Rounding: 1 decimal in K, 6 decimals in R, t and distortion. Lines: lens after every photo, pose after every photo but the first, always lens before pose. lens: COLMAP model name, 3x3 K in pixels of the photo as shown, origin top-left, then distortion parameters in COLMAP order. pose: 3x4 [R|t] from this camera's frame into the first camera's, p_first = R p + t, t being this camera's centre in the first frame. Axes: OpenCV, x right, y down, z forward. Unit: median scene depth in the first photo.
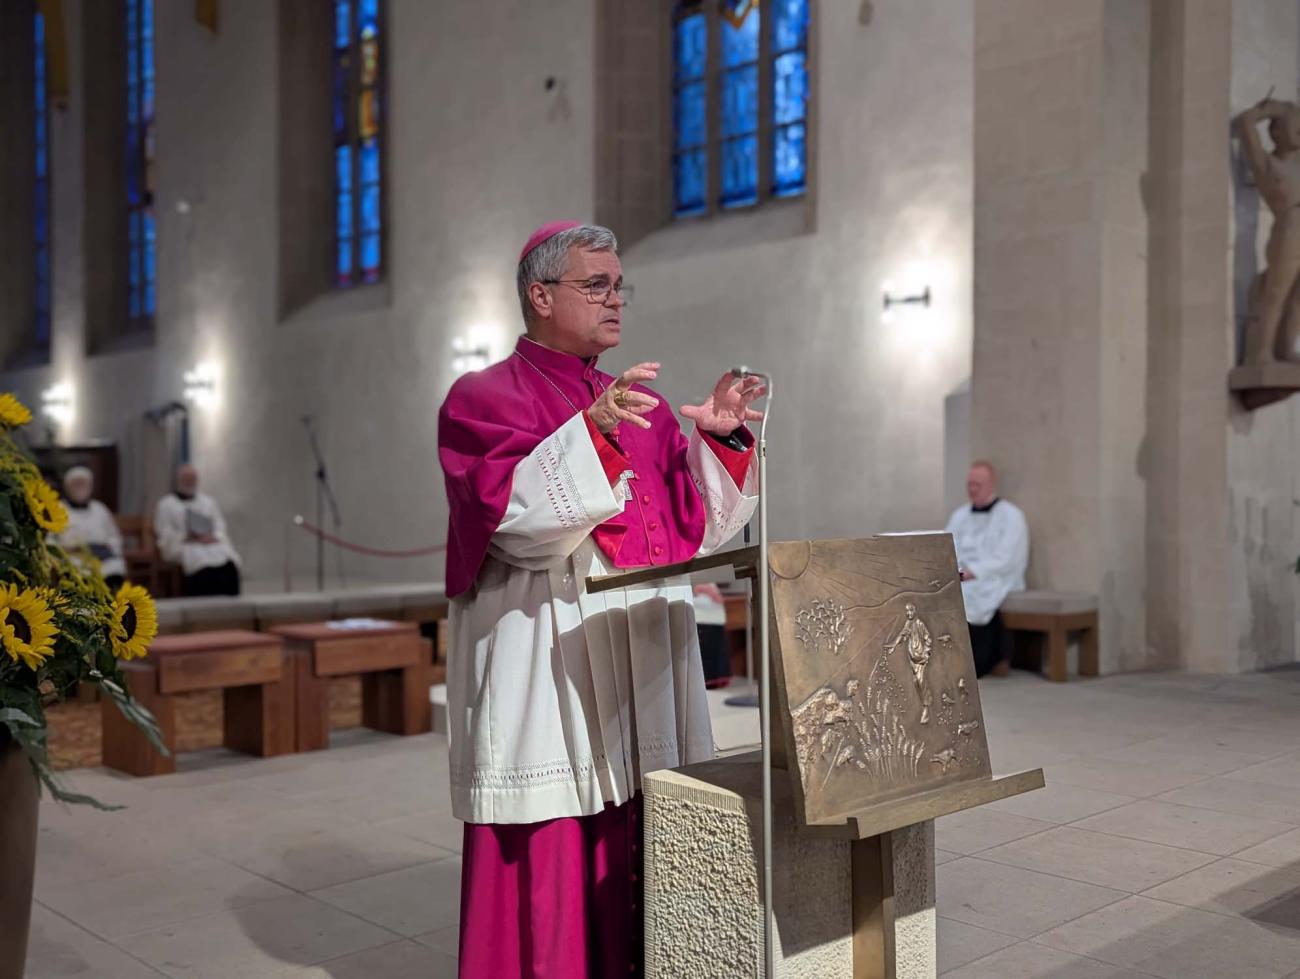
lens RADIAL K [[1376.4, 0, 650.0], [0, 1376.4, 489.5], [0, 0, 1]] dist [0.056445, -0.015379]
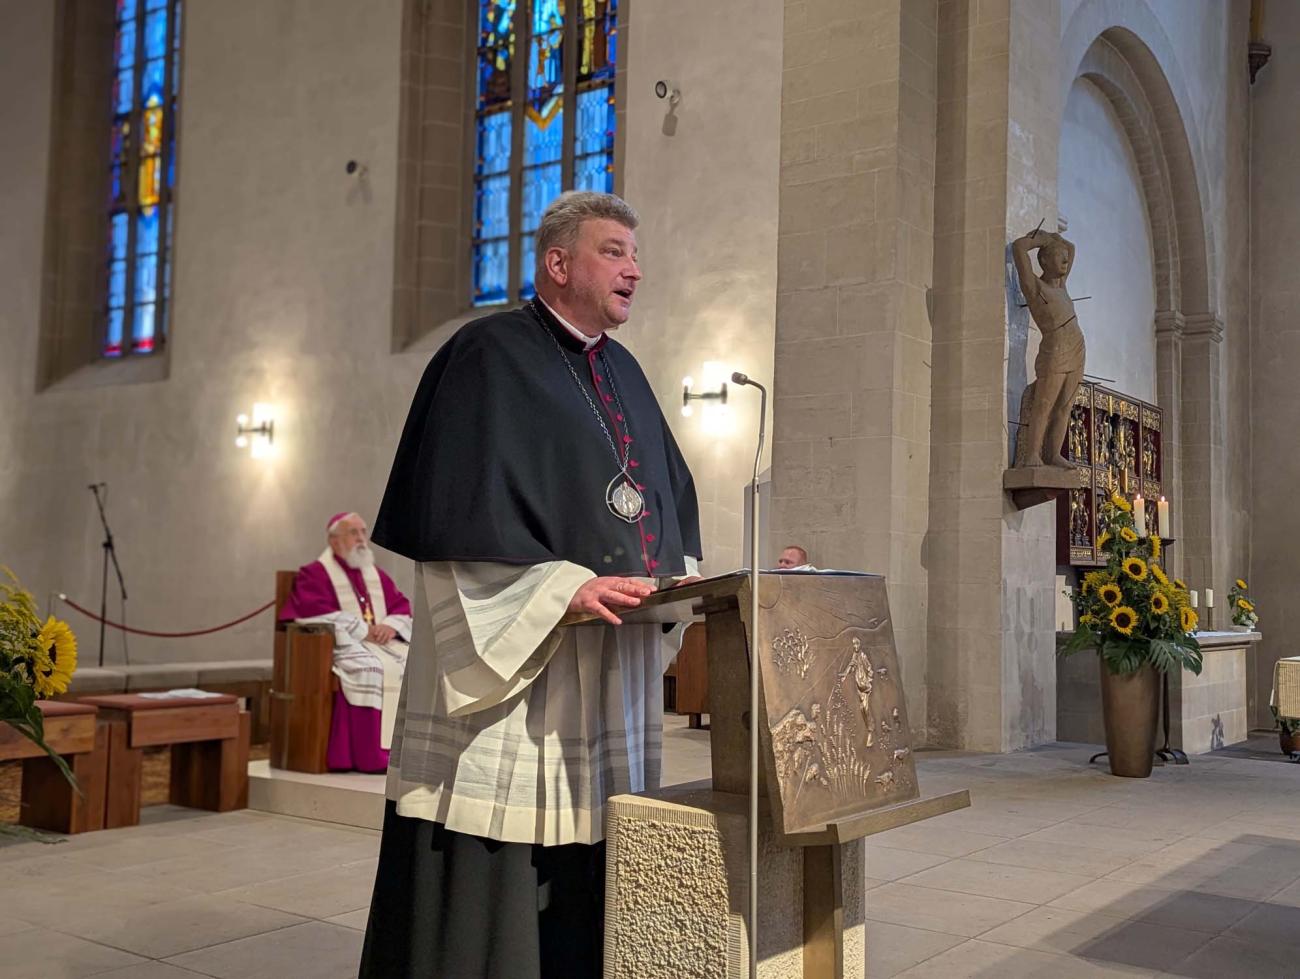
lens RADIAL K [[1376.4, 0, 650.0], [0, 1376.4, 489.5], [0, 0, 1]] dist [0.056445, -0.015379]
pose [[0.983526, 0.035938, 0.177158, -0.170842], [-0.023404, 0.997105, -0.072341, 0.047794], [-0.179244, 0.067003, 0.981520, -0.057093]]
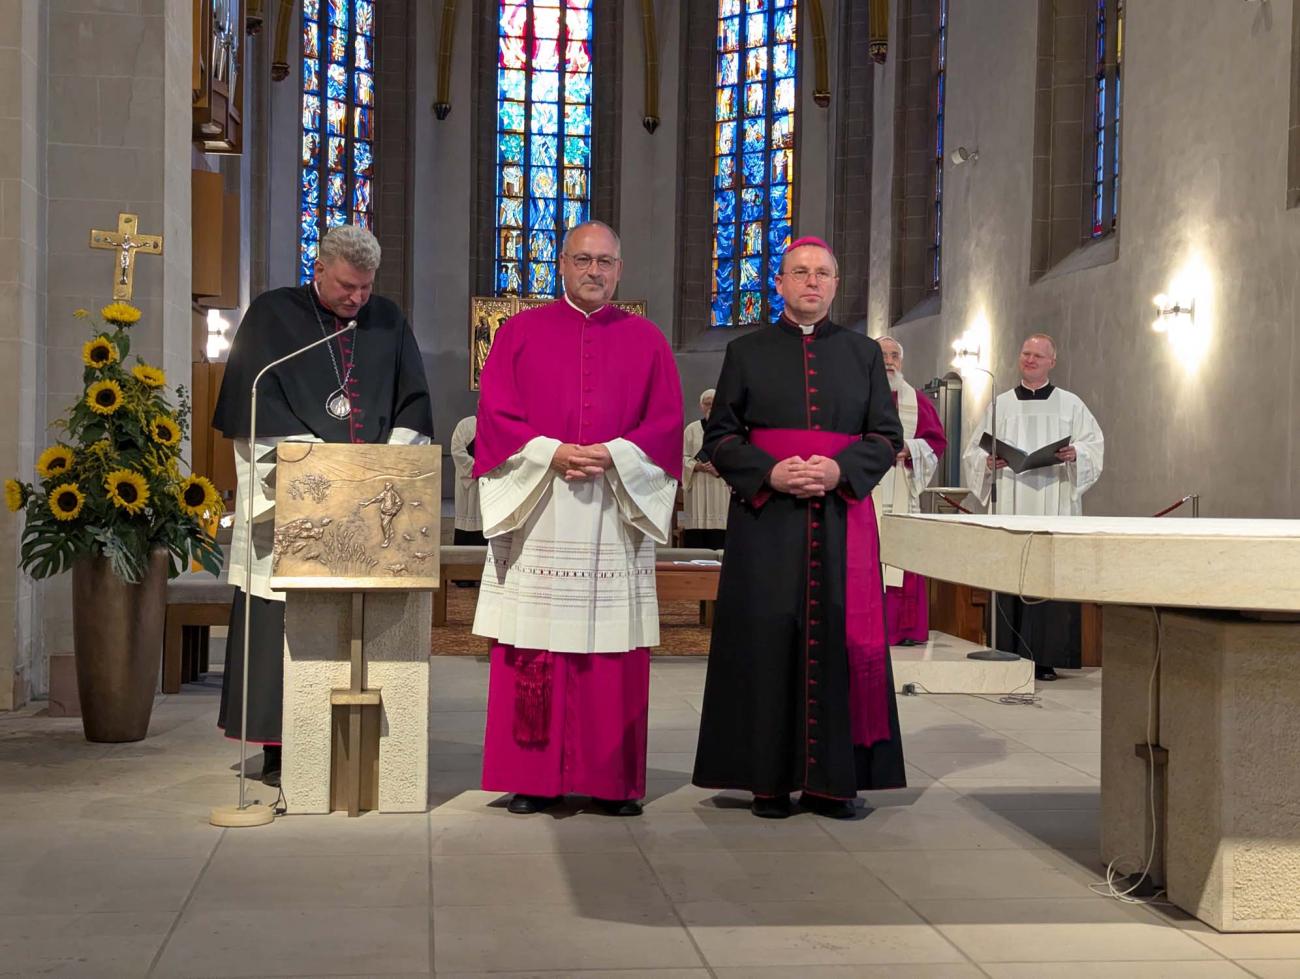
lens RADIAL K [[1818.5, 0, 651.3], [0, 1818.5, 442.3], [0, 0, 1]] dist [0.115266, -0.000363]
pose [[0.805285, 0.013080, -0.592744, 1.853014], [-0.027491, 0.999505, -0.015293, 0.057139], [0.592250, 0.028610, 0.805246, -0.699108]]
